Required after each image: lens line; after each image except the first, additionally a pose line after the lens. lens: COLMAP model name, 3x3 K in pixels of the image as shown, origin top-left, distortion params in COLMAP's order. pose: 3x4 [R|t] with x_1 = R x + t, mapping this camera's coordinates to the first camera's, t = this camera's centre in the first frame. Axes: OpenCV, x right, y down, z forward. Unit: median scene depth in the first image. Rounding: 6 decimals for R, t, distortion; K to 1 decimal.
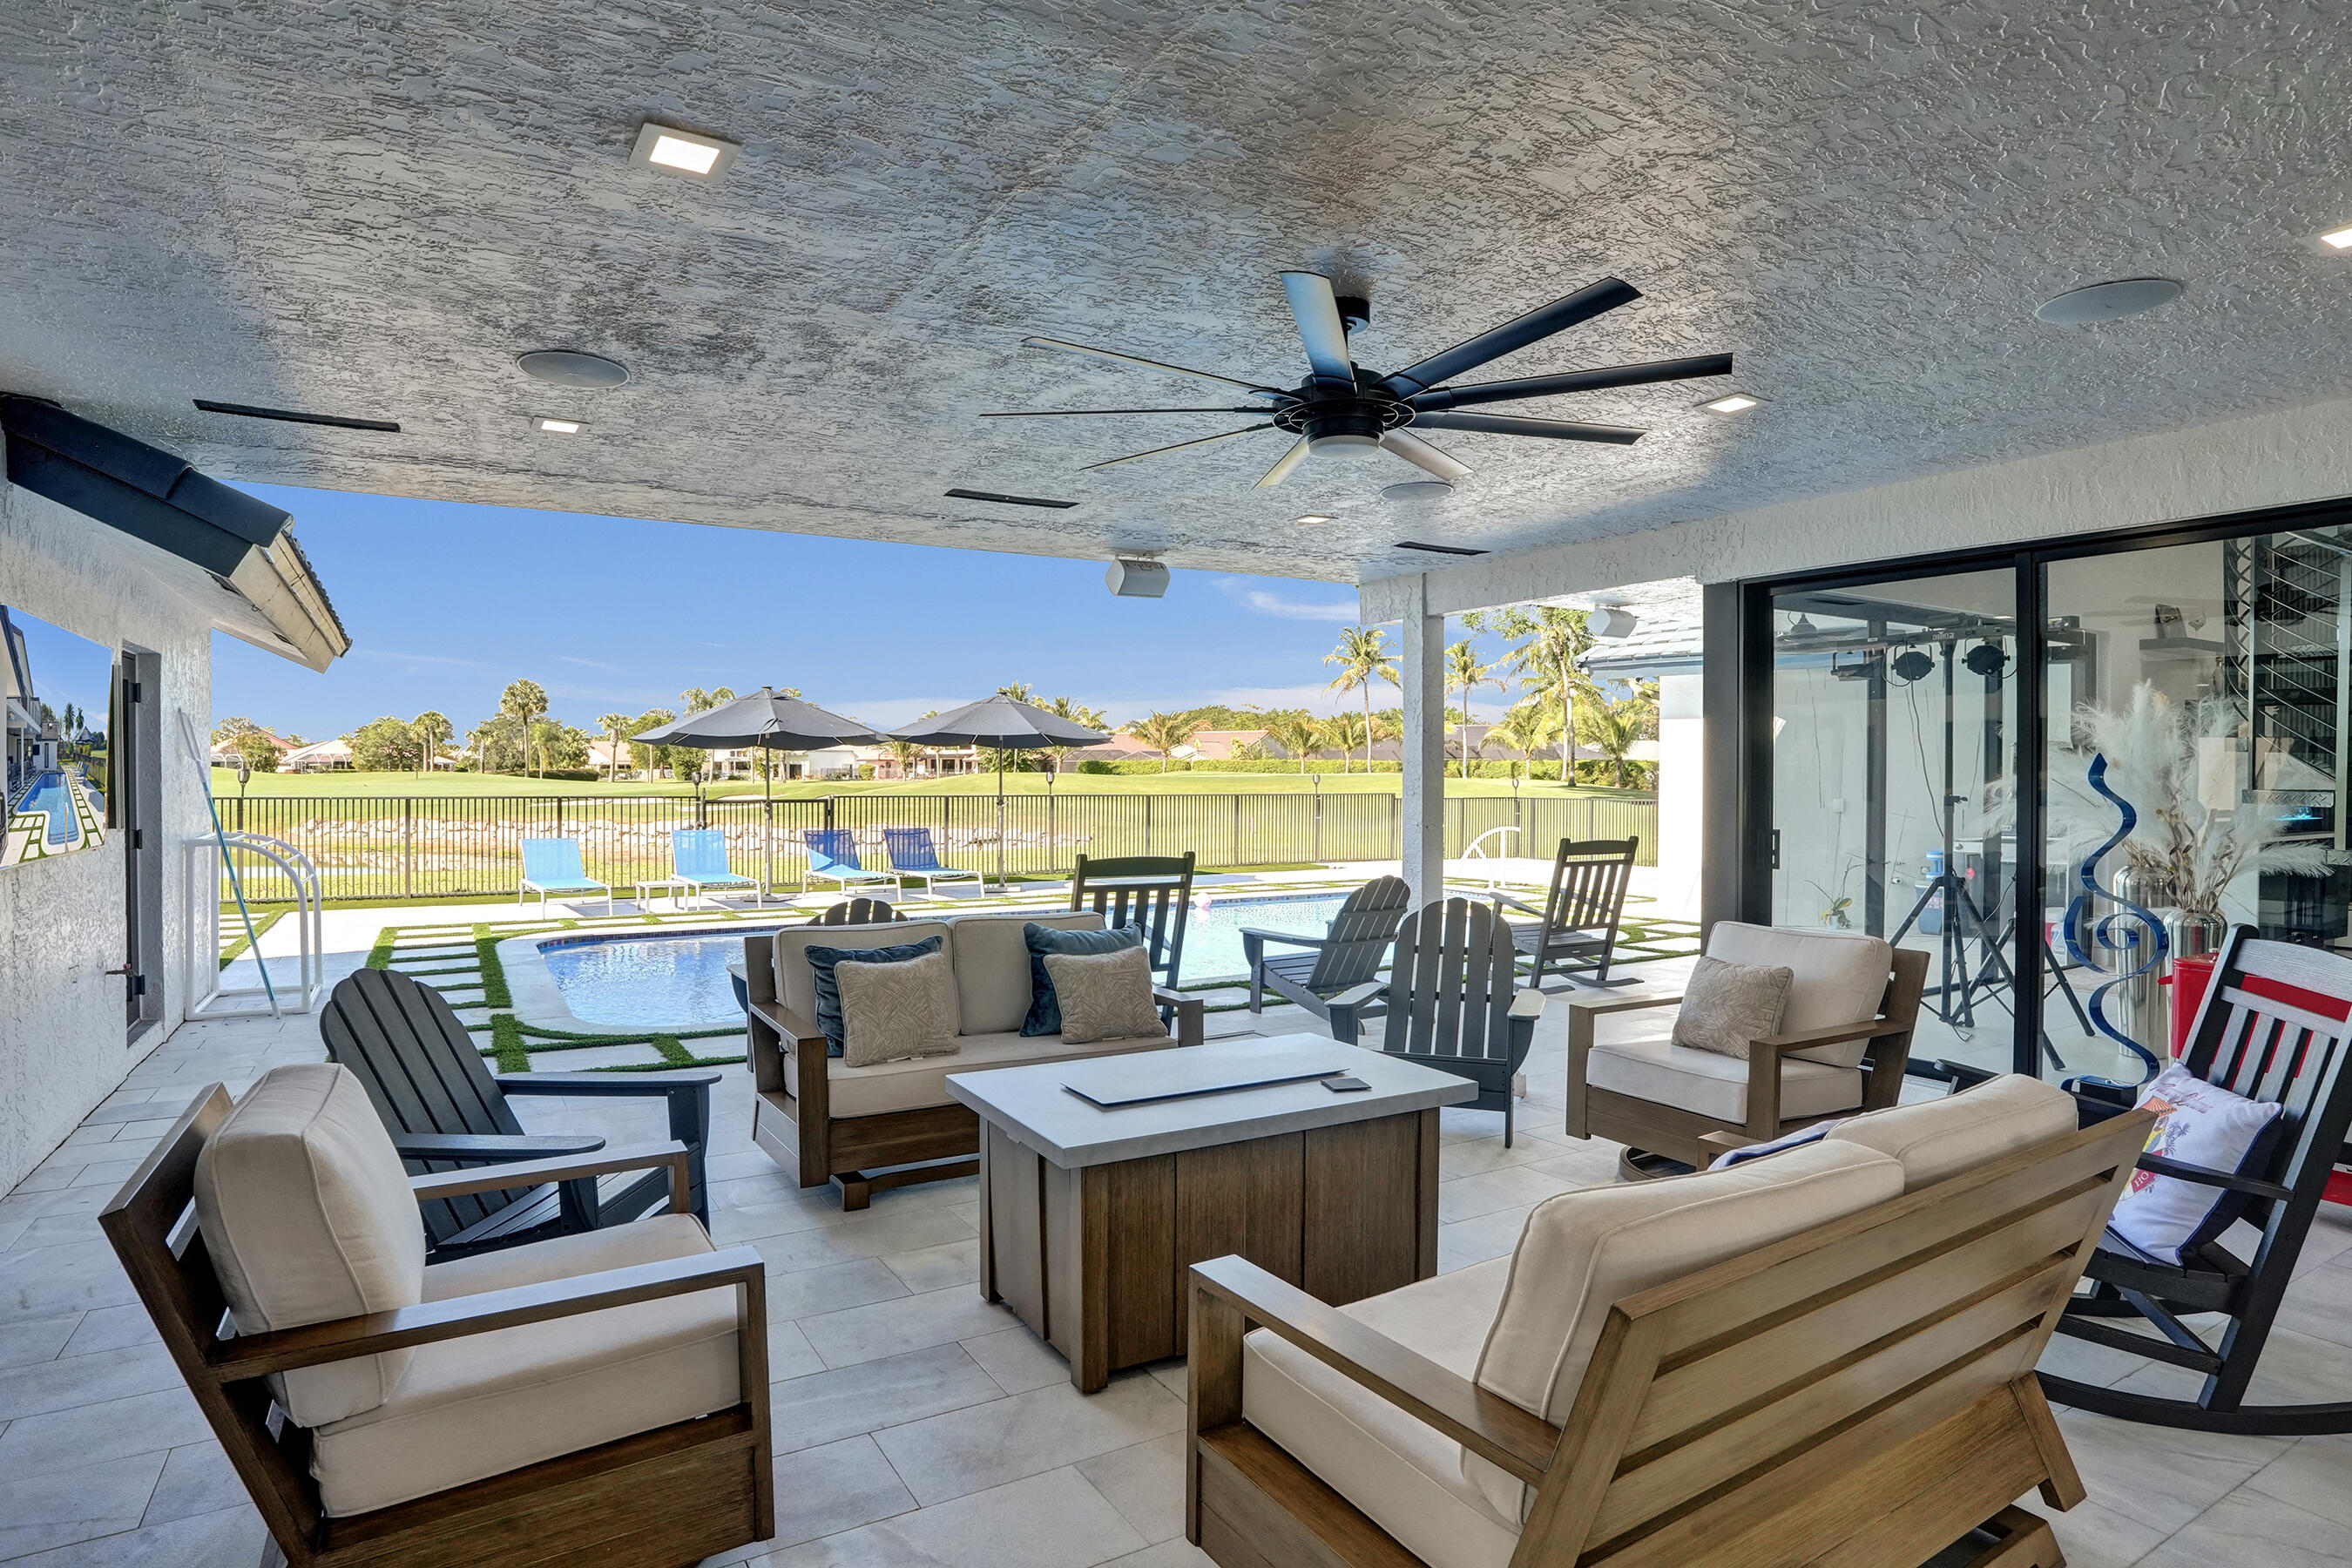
lens RADIAL K [[1264.9, 0, 1180.5], [0, 1264.9, 779.9], [0, 0, 1]] dist [-0.066981, 0.028386]
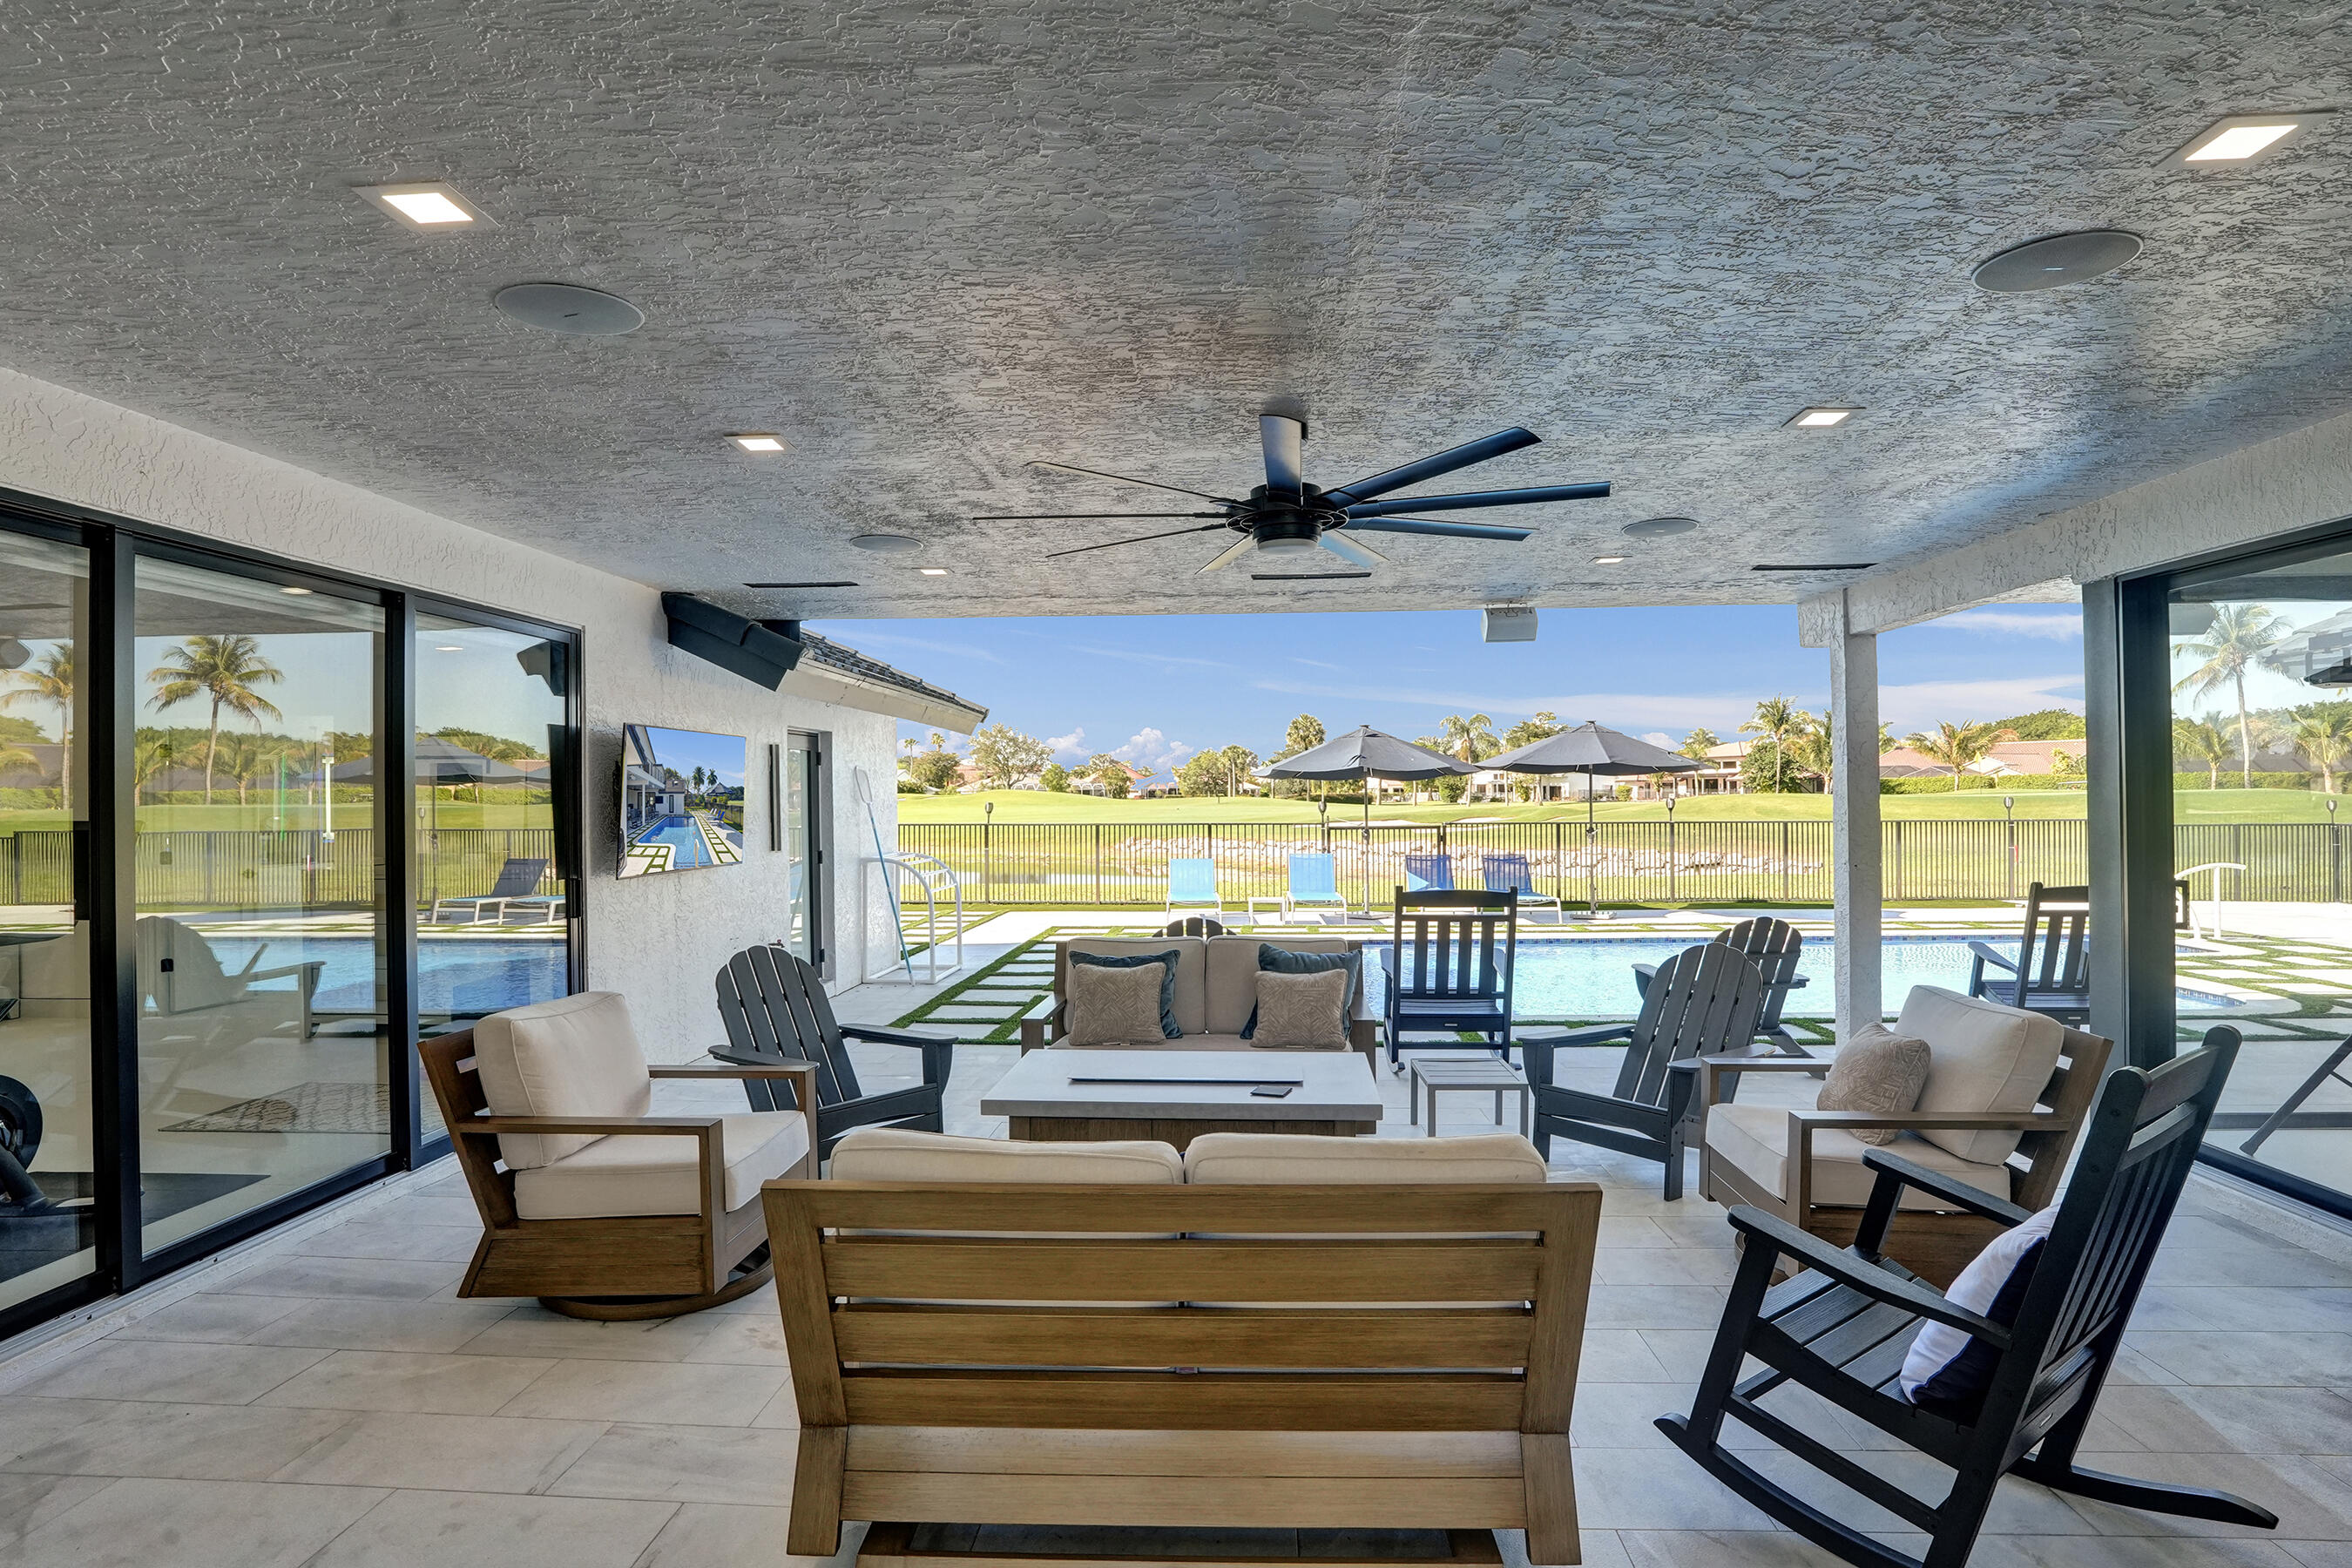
lens RADIAL K [[1264.9, 0, 1193.4], [0, 1264.9, 775.0], [0, 0, 1]] dist [-0.066981, 0.028386]
pose [[0.826989, -0.017517, -0.561946, 0.376400], [0.006111, 0.999736, -0.022170, -0.013976], [0.562186, 0.014900, 0.826877, -0.009273]]
